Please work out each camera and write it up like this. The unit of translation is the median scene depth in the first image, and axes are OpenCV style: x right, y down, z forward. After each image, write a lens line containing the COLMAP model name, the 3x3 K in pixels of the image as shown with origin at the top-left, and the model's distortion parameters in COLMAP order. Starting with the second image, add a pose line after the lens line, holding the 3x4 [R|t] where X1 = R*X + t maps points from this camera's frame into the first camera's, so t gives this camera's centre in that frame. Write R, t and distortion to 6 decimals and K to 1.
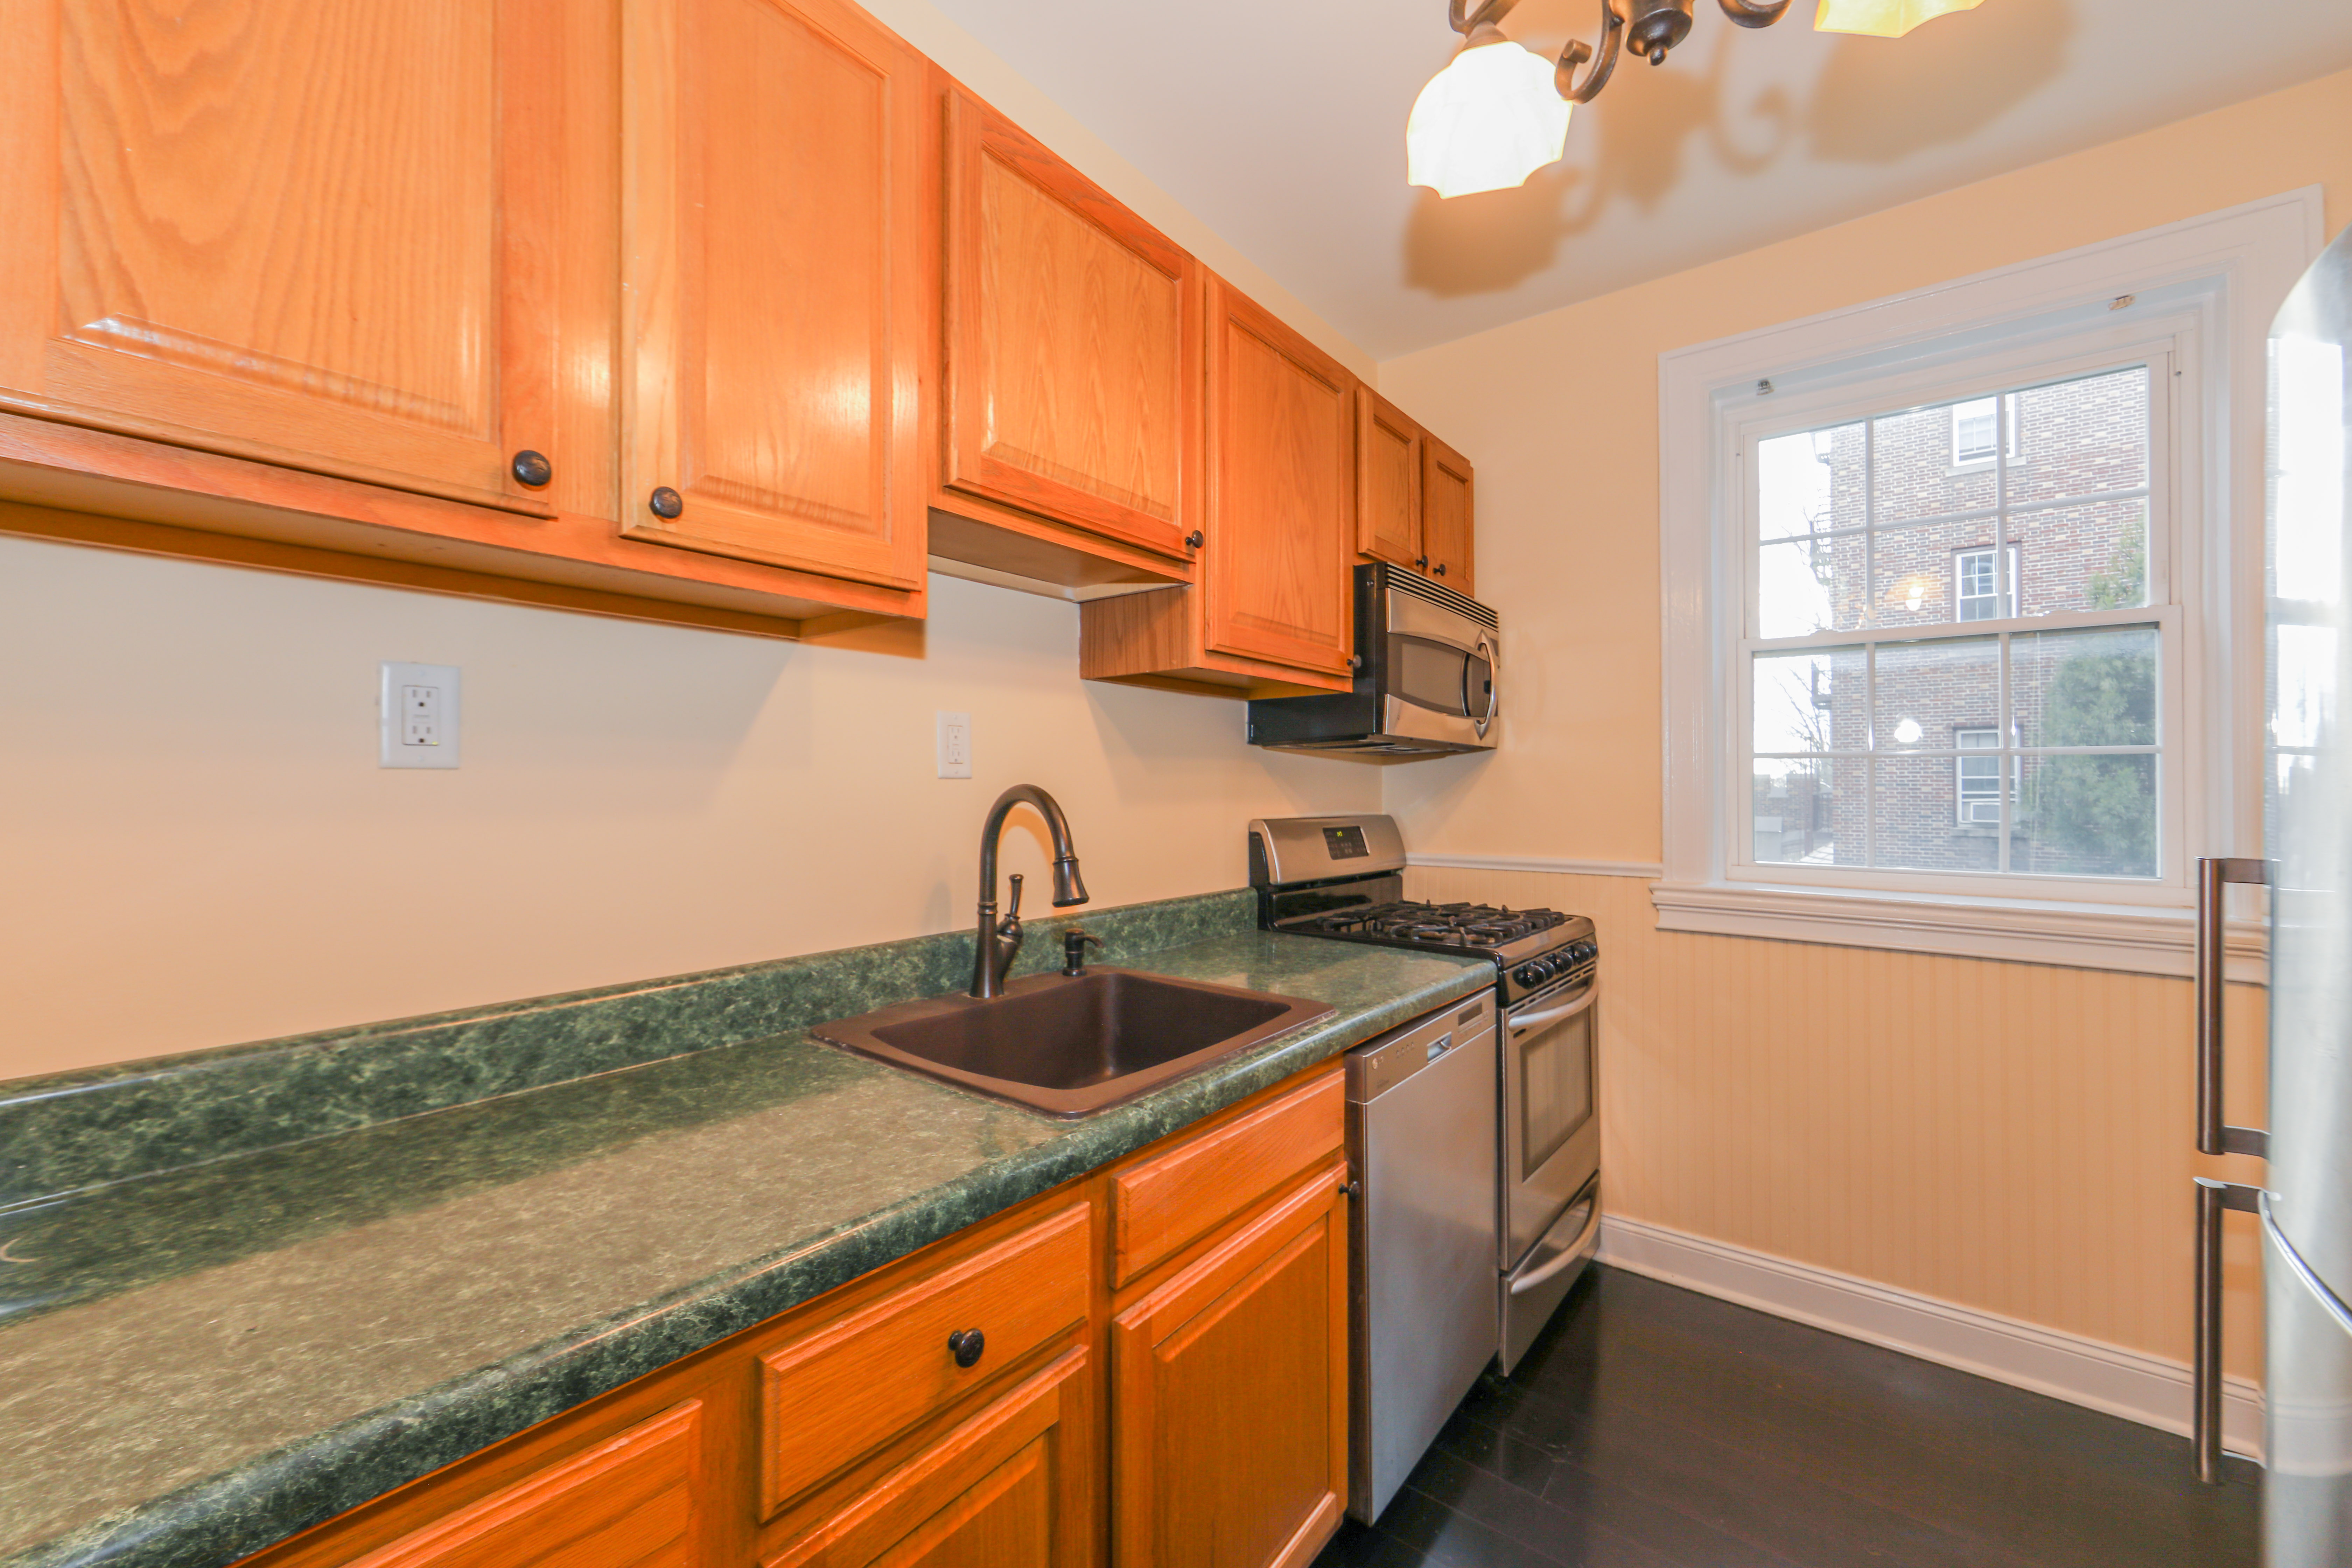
lens RADIAL K [[939.3, 0, 1174.1], [0, 939.3, 777.7], [0, 0, 1]] dist [-0.002457, 0.001503]
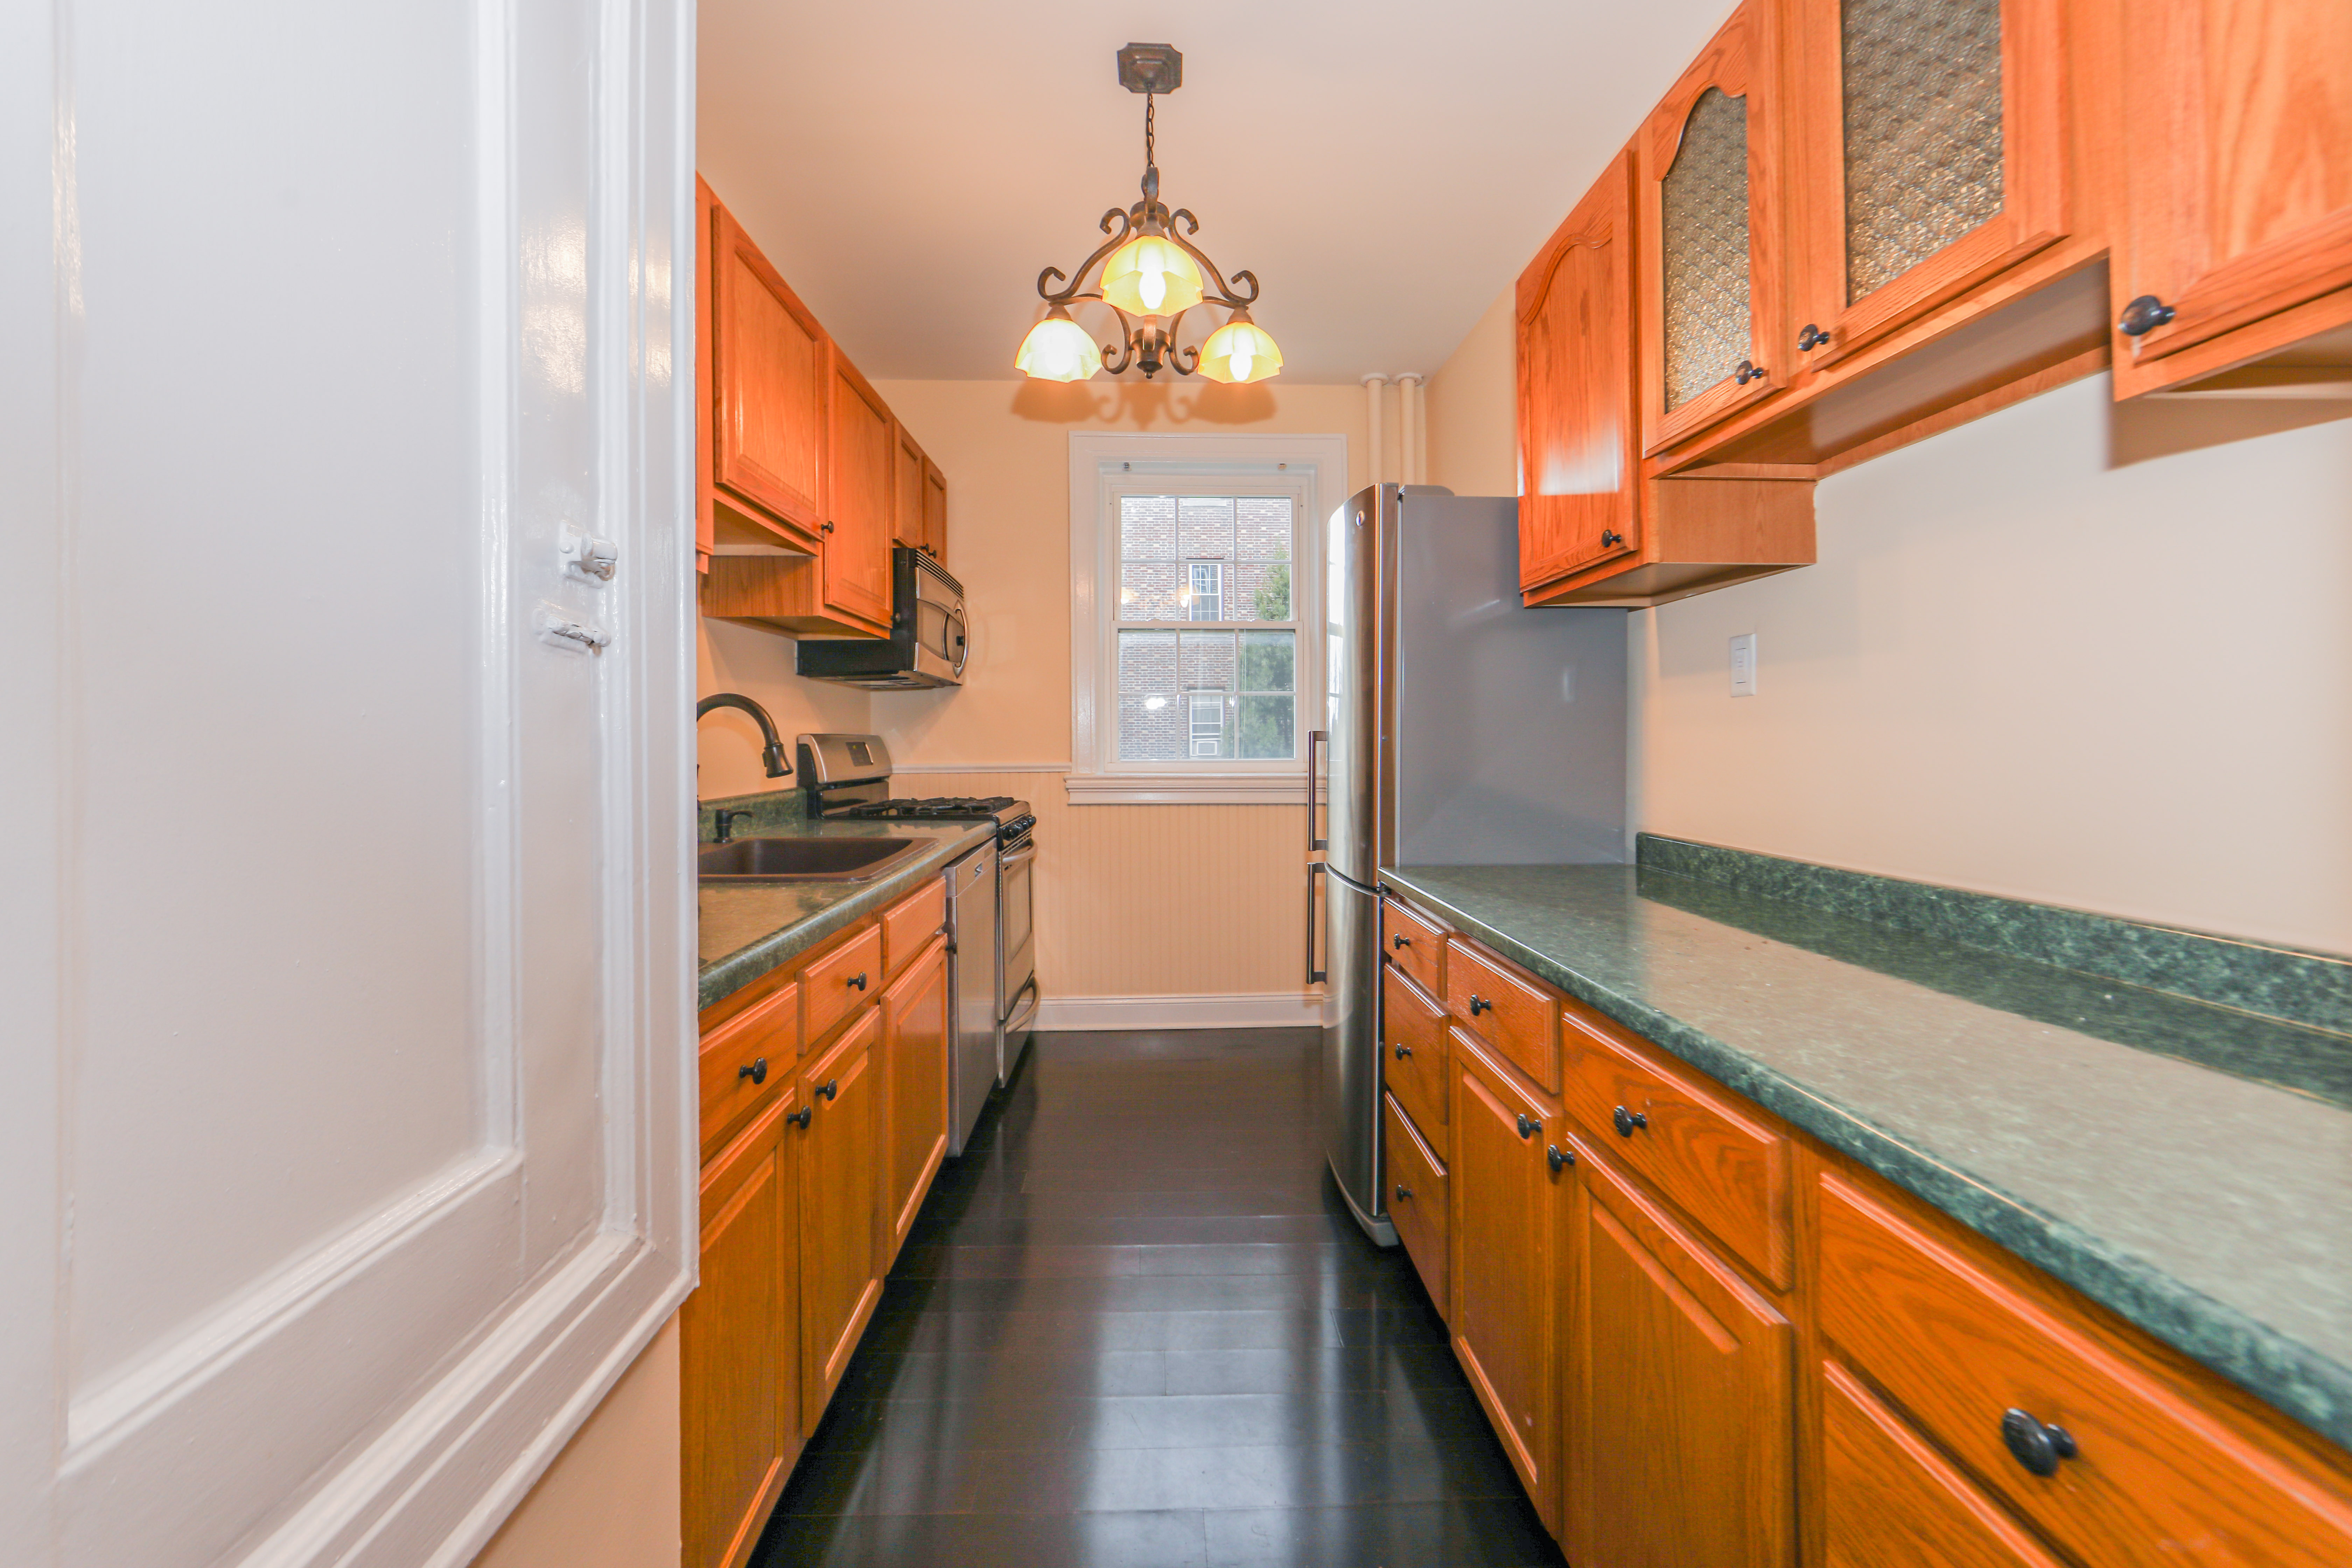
lens RADIAL K [[939.3, 0, 1179.2], [0, 939.3, 728.2], [0, 0, 1]] dist [-0.002457, 0.001503]
pose [[0.768825, -0.000094, 0.639459, -0.350310], [0.001063, 0.999999, -0.001132, 0.039802], [-0.639458, 0.001550, 0.768824, -0.318433]]
